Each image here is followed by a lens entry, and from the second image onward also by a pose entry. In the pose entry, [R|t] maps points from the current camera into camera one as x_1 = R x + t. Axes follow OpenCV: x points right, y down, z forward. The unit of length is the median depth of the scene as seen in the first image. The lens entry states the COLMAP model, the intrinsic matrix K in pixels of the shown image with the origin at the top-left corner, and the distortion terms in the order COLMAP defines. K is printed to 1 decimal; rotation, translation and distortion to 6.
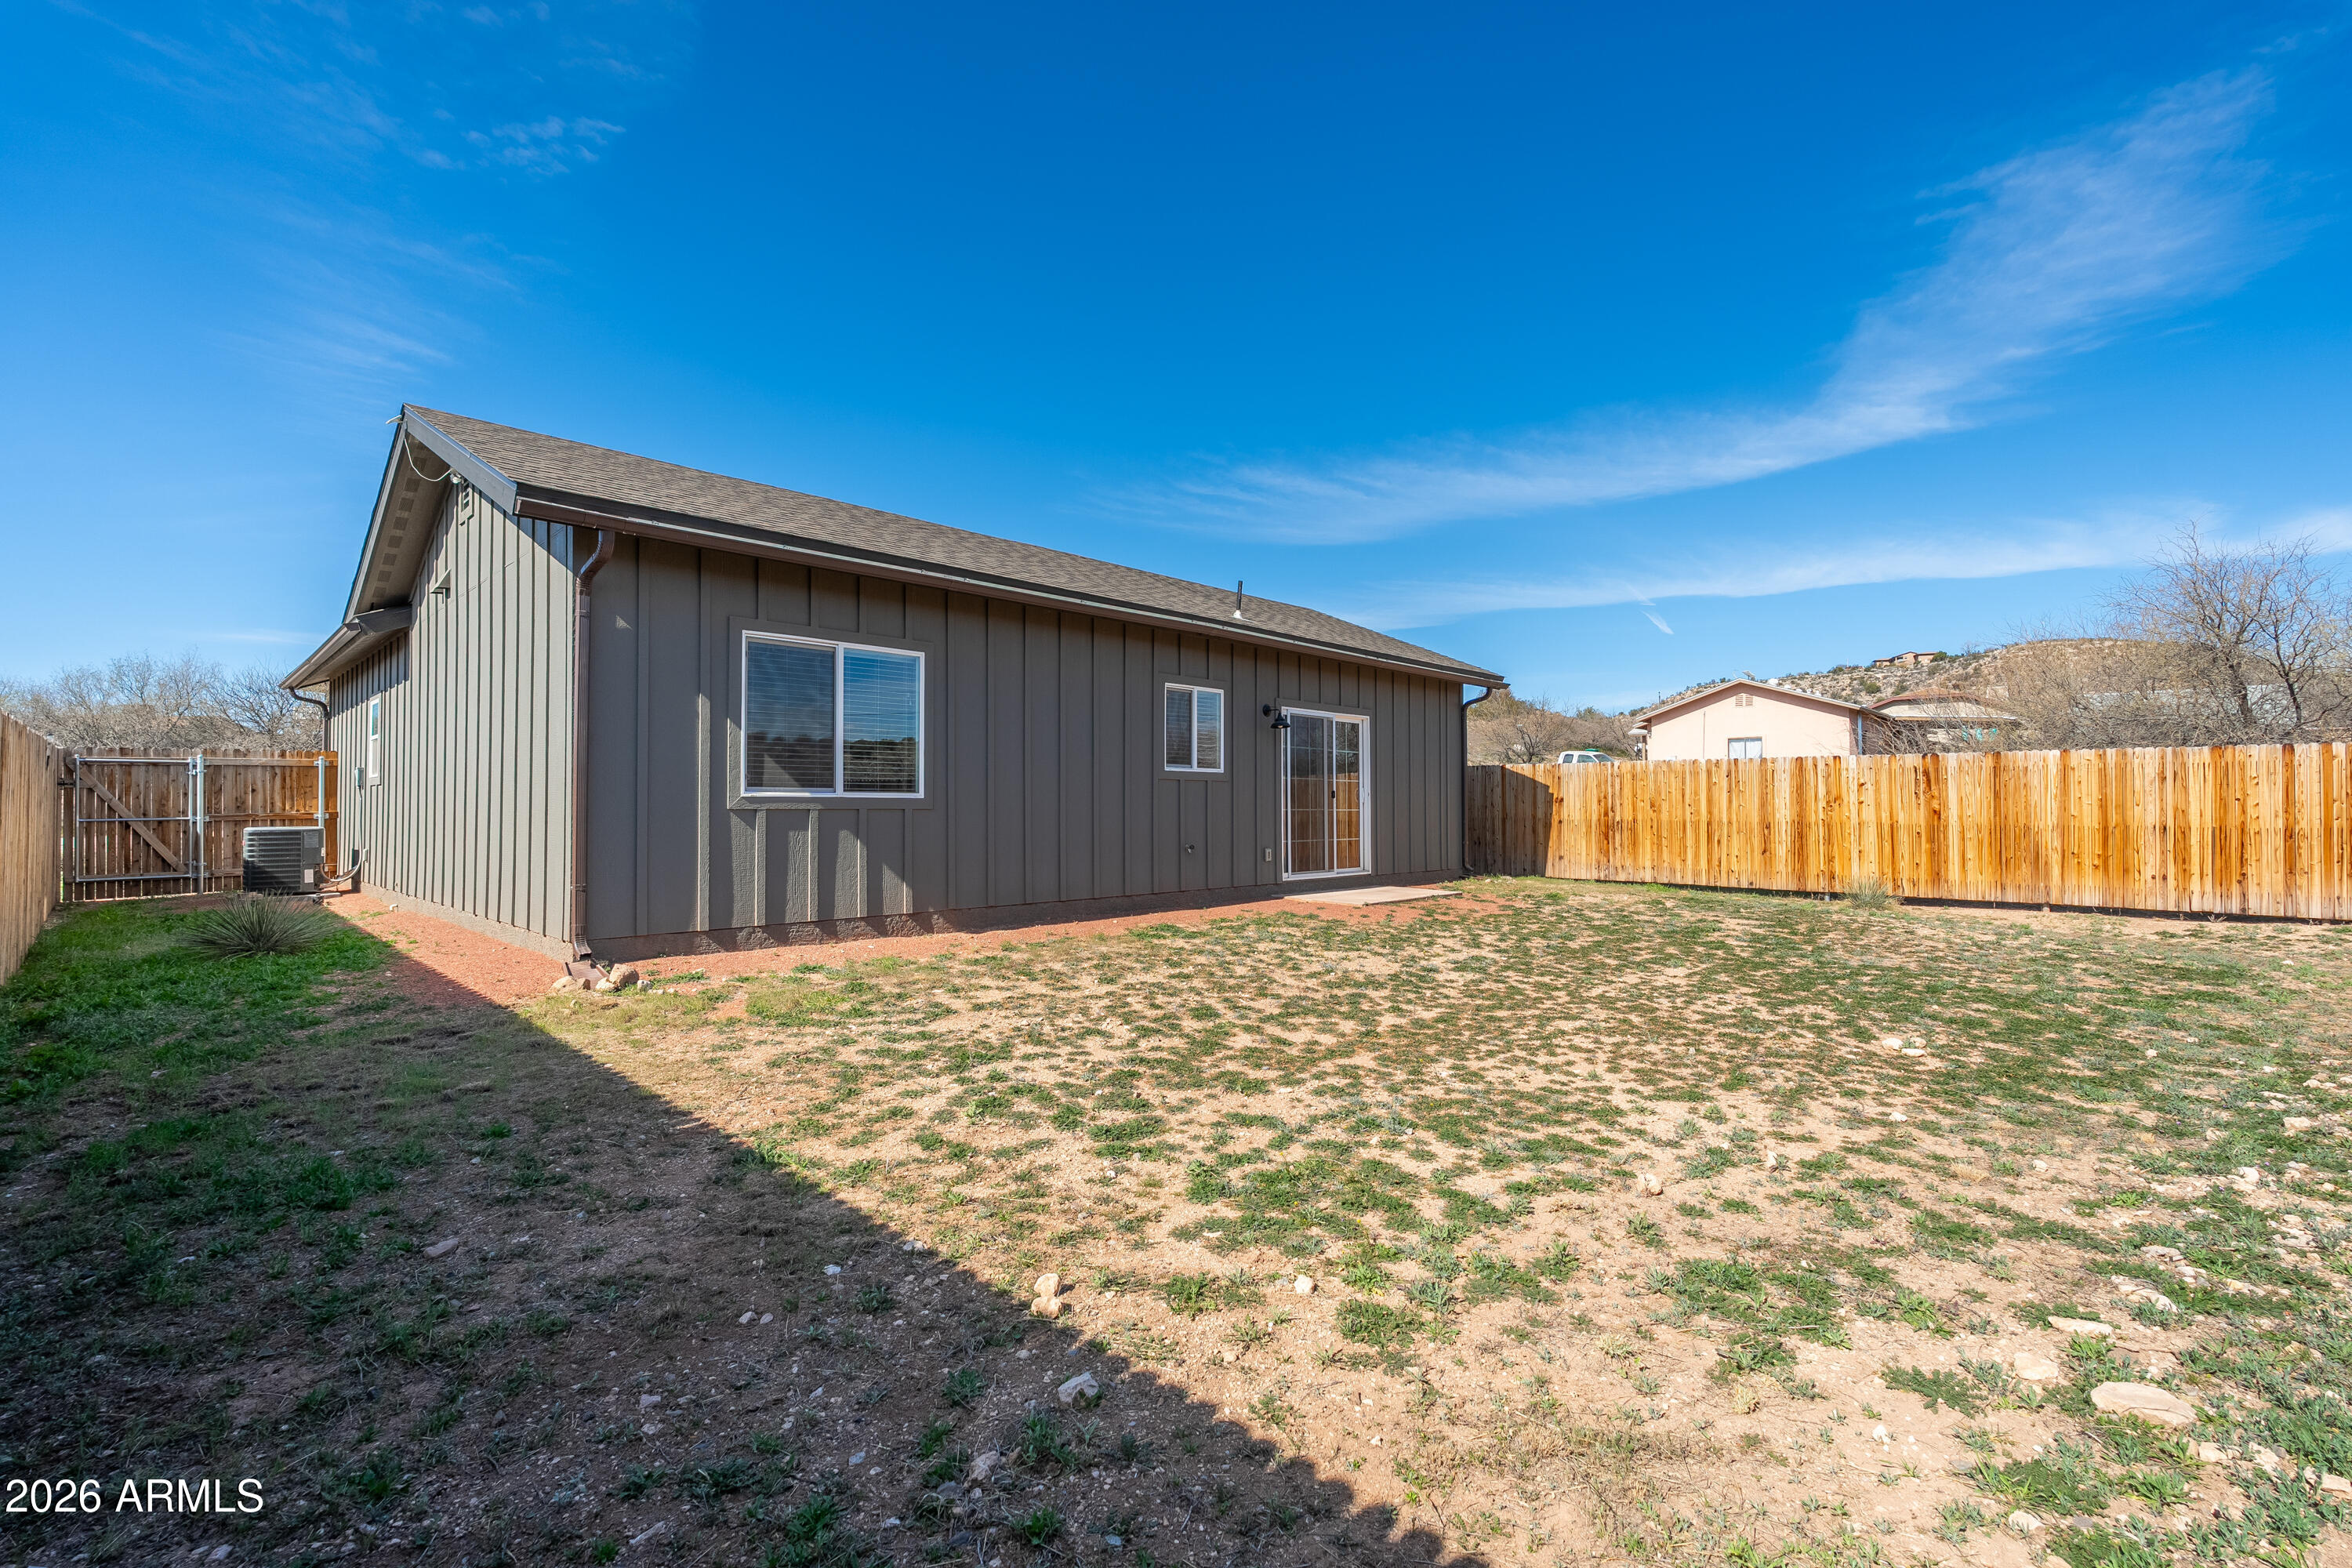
lens RADIAL K [[1032.0, 0, 1175.7], [0, 1032.0, 787.7], [0, 0, 1]] dist [-0.006676, -0.000413]
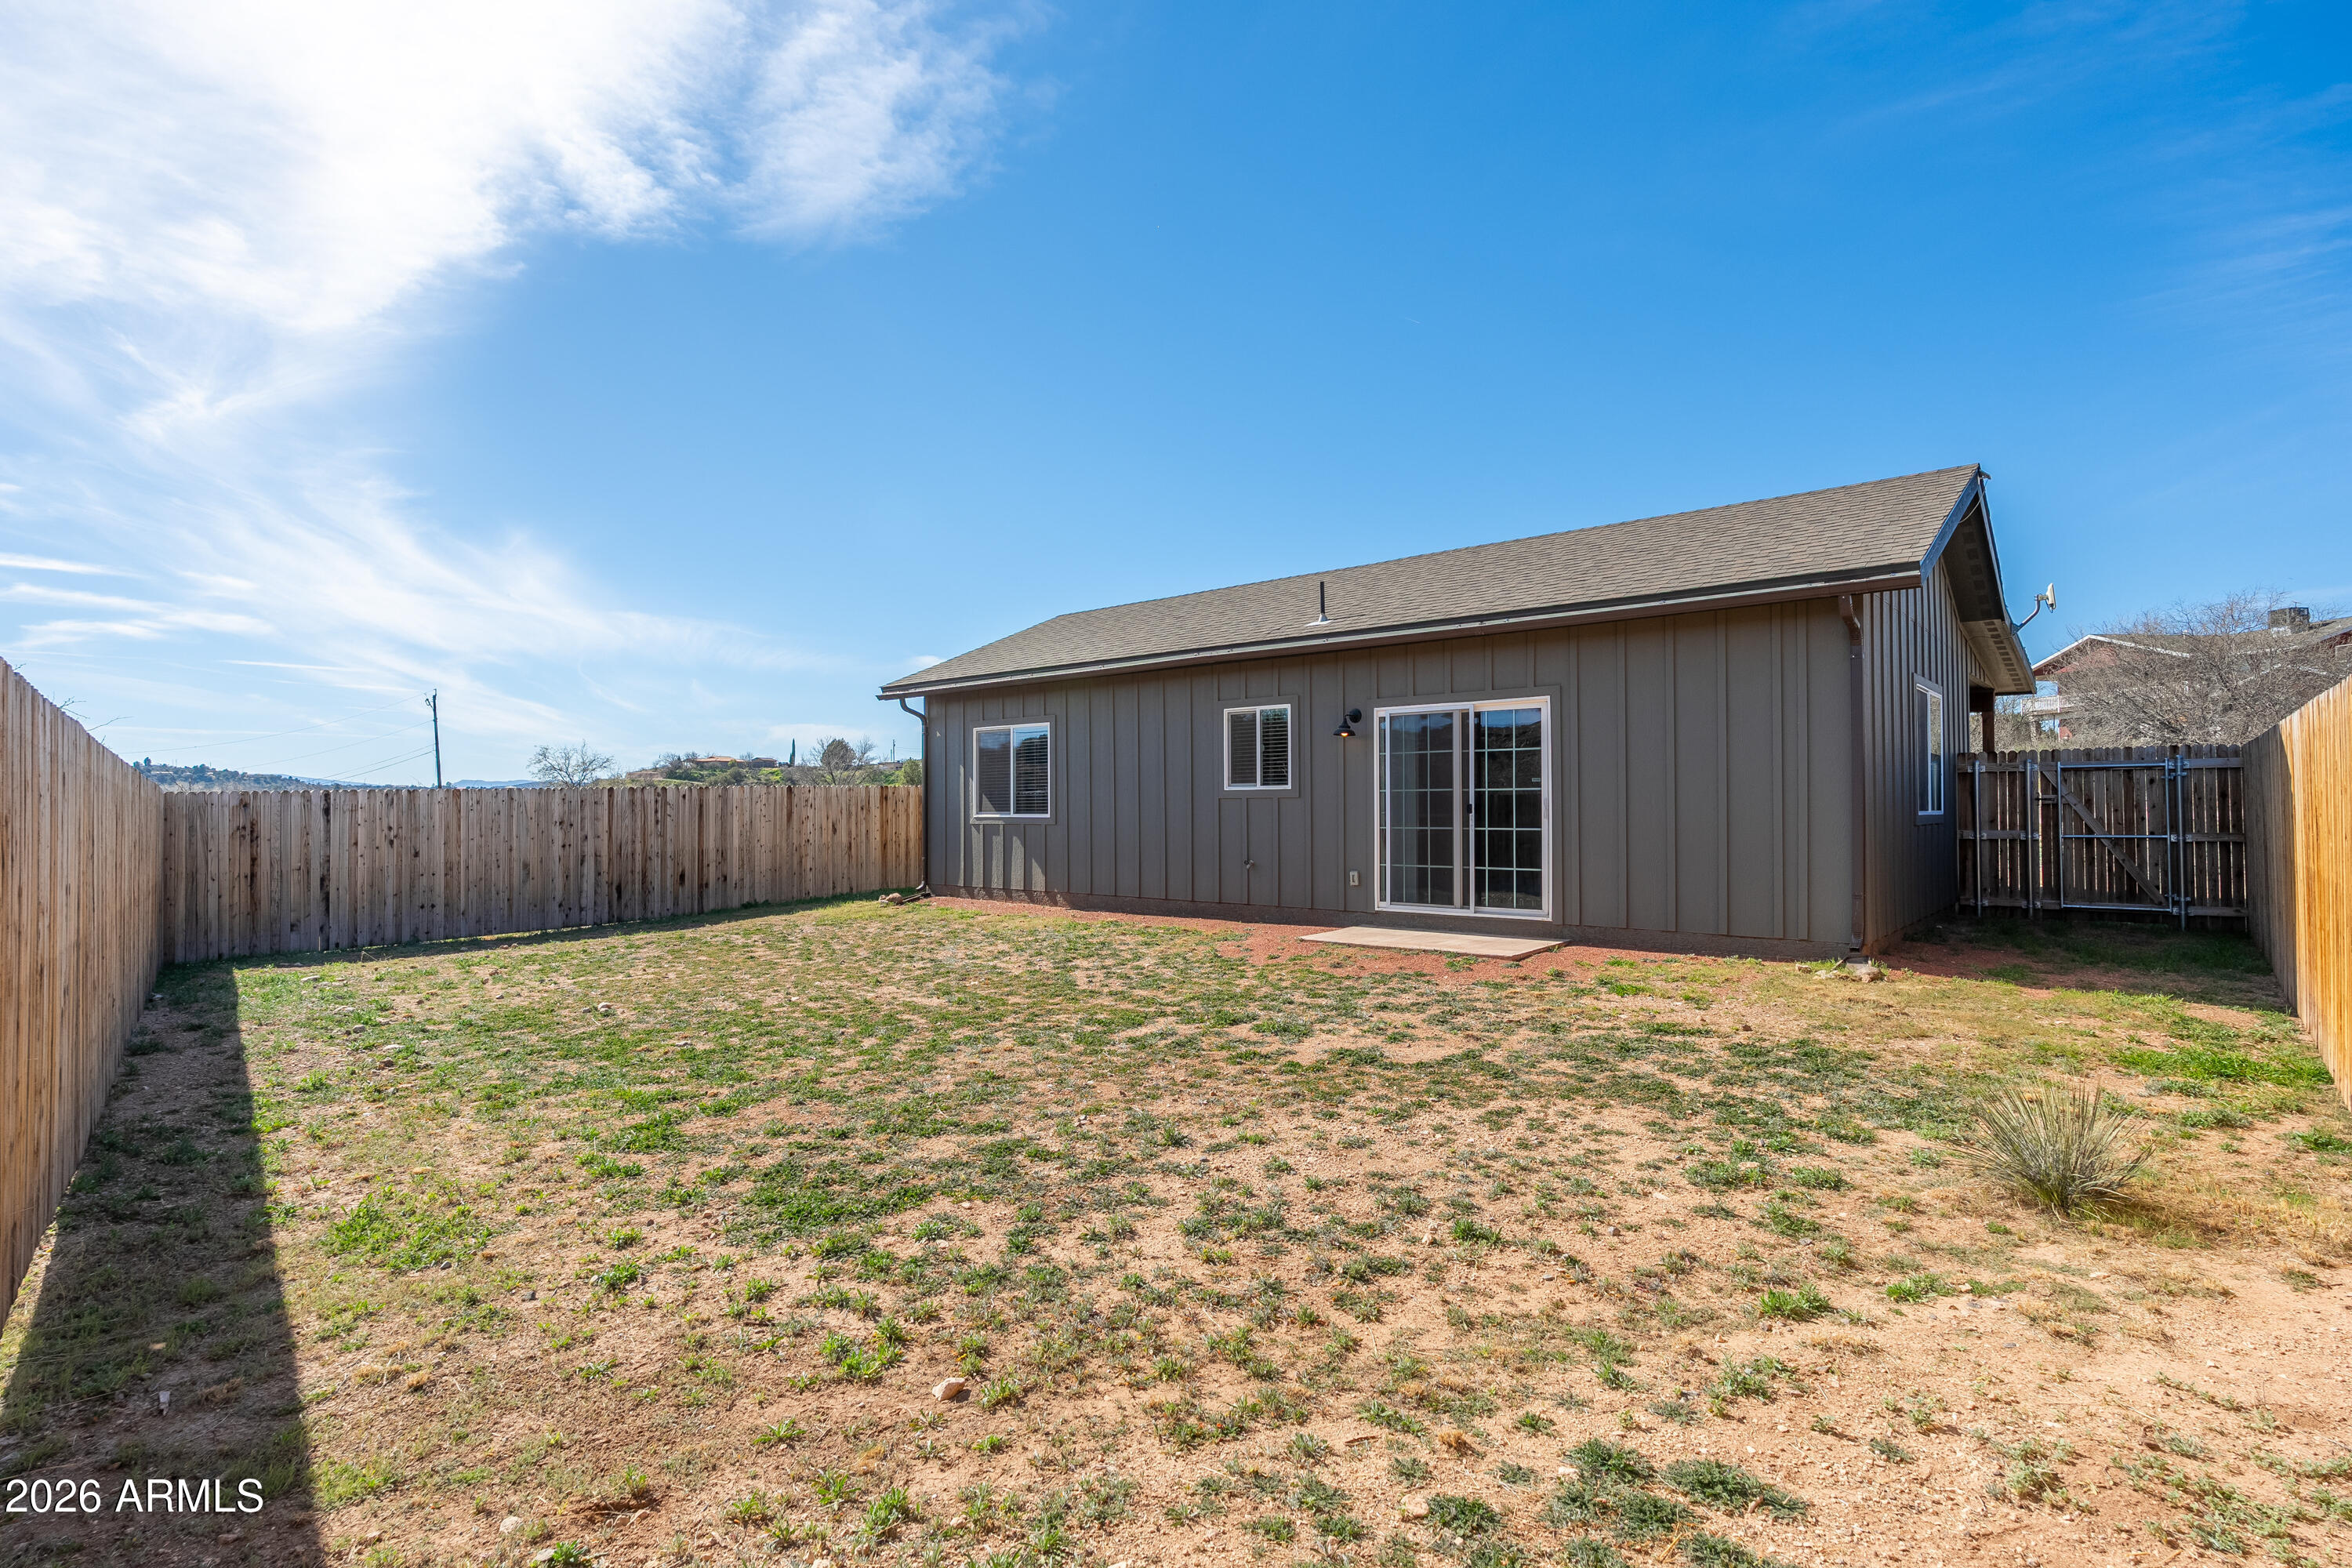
lens RADIAL K [[1148.6, 0, 1176.0], [0, 1148.6, 784.0], [0, 0, 1]] dist [-0.020940, 0.000081]
pose [[0.060892, -0.019773, -0.997949, 1.059963], [0.025739, 0.999502, -0.018234, -0.002358], [0.997812, -0.024576, 0.061370, 0.780767]]
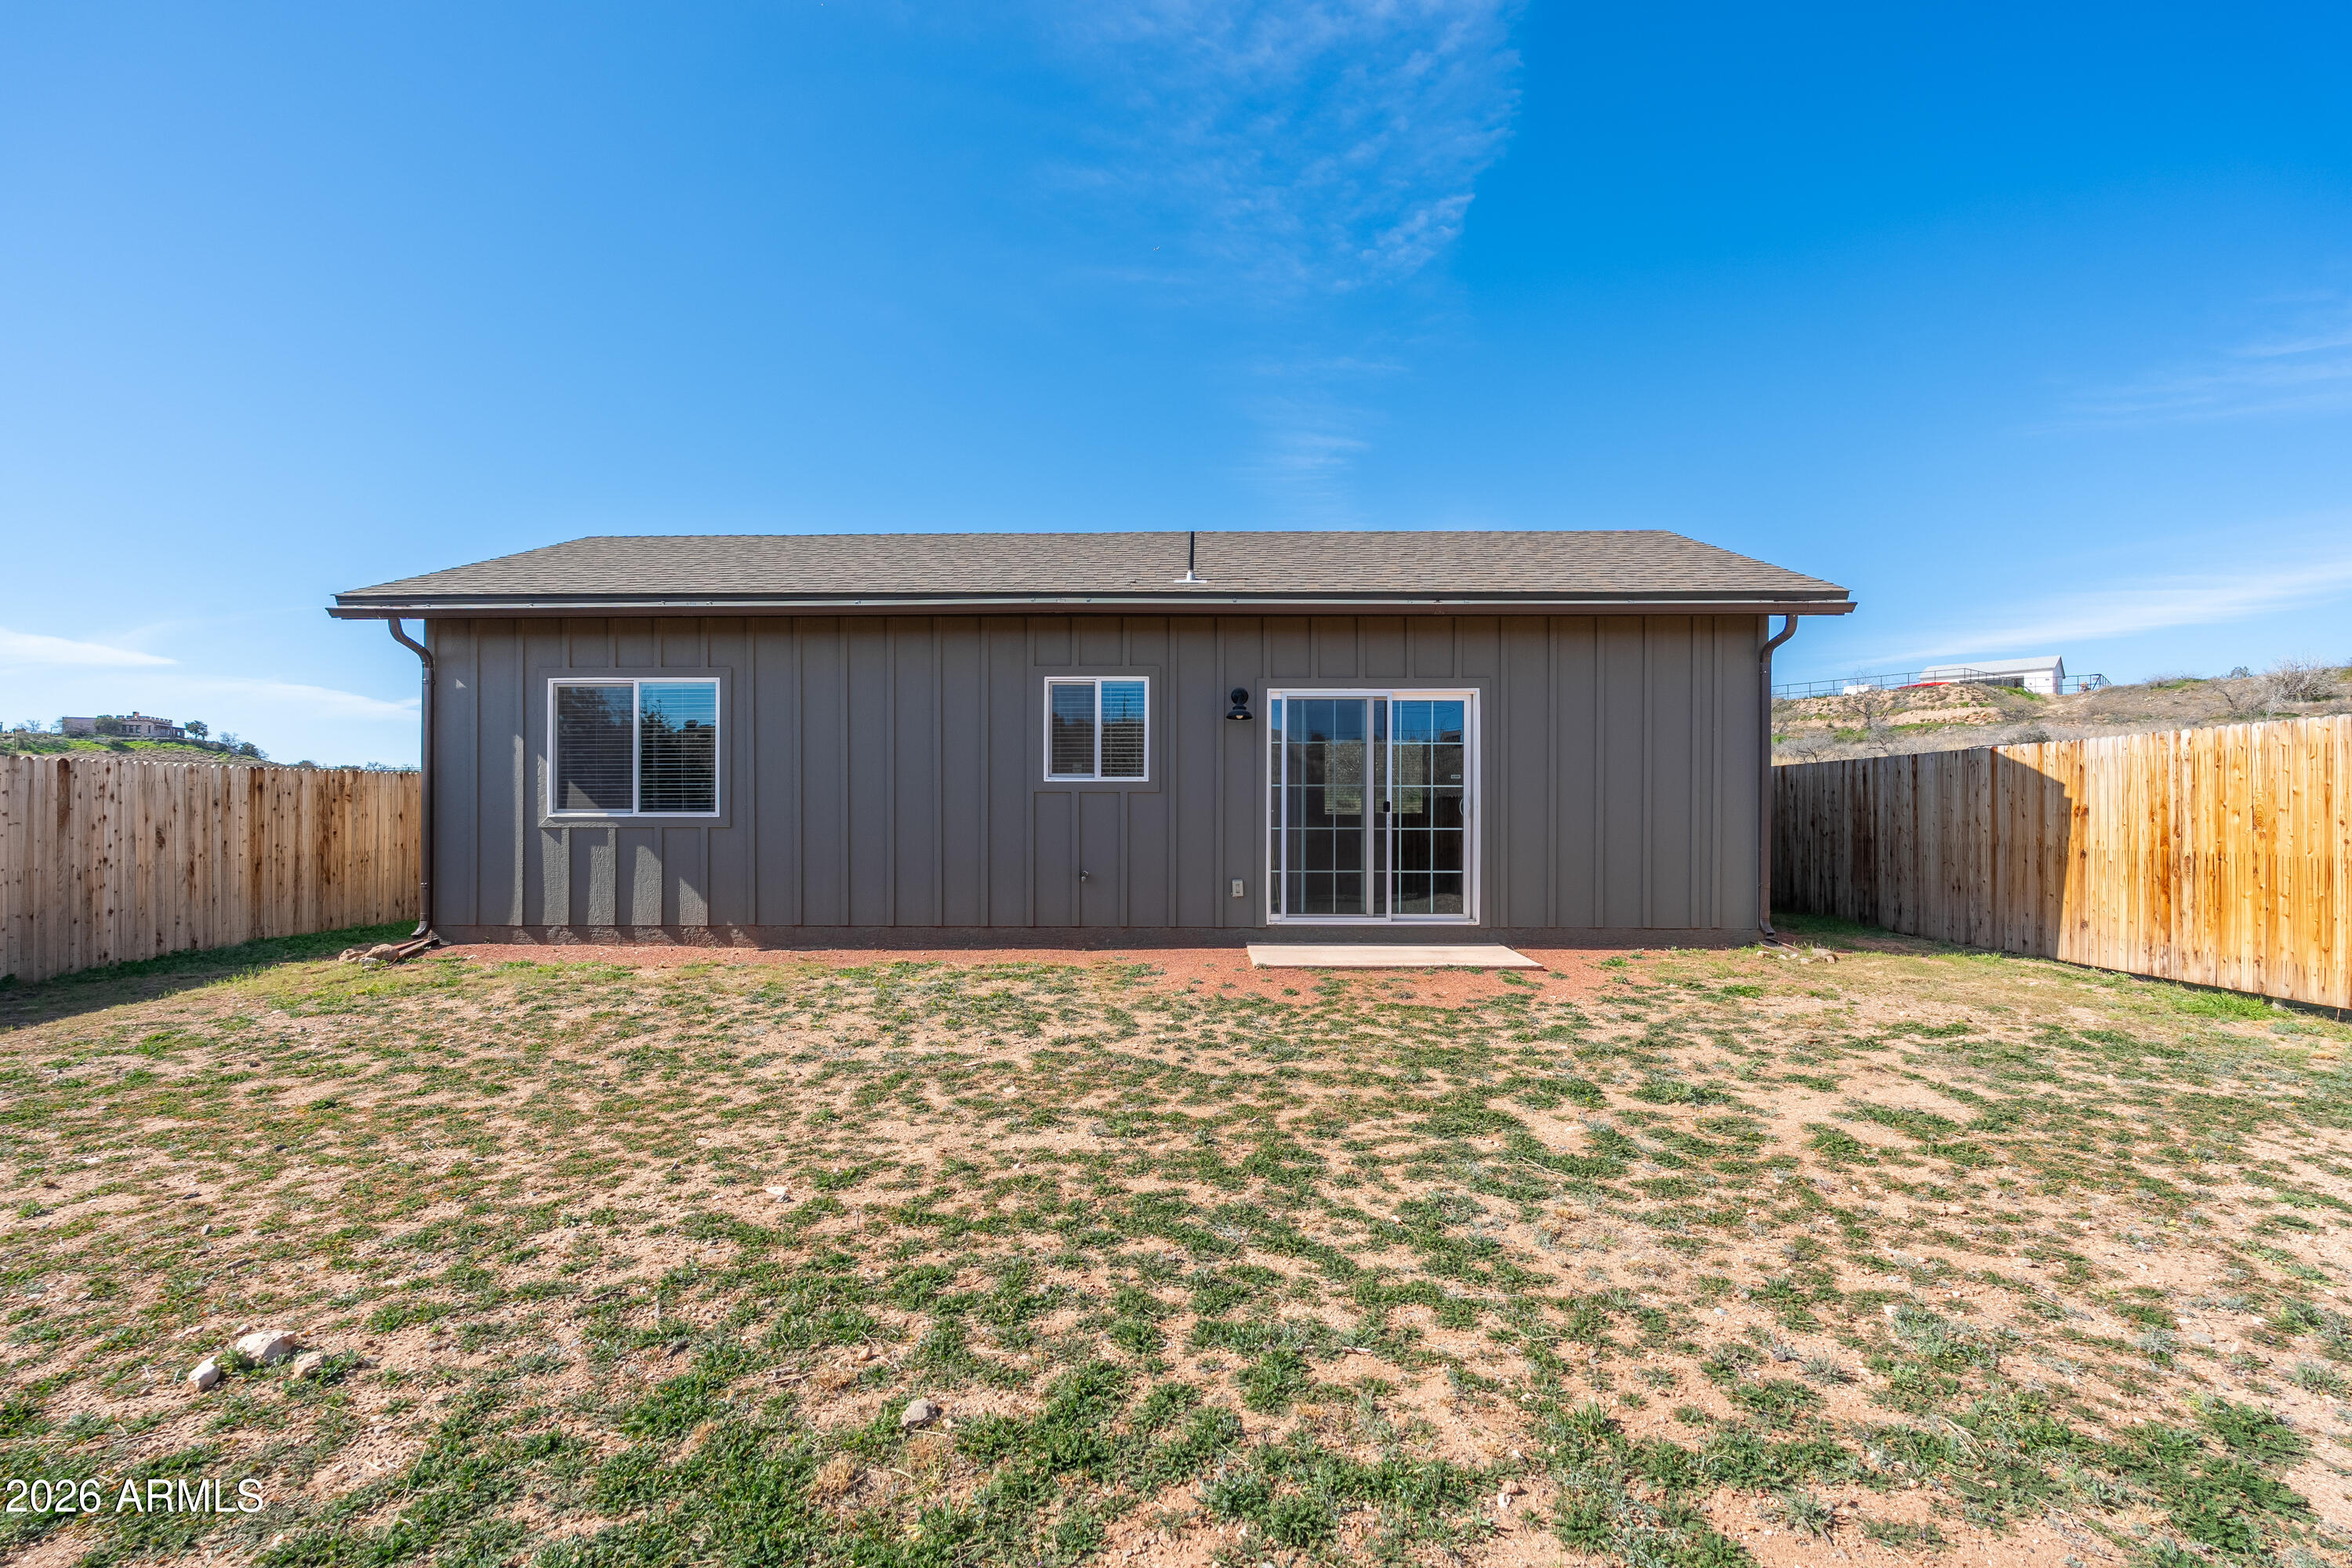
lens RADIAL K [[1021.7, 0, 1196.9], [0, 1021.7, 809.1], [0, 0, 1]] dist [-0.003523, -0.000105]
pose [[0.686135, -0.005235, -0.727456, 0.607315], [0.014543, 0.999873, 0.006522, 0.001816], [0.727329, -0.015055, 0.686124, 0.462360]]
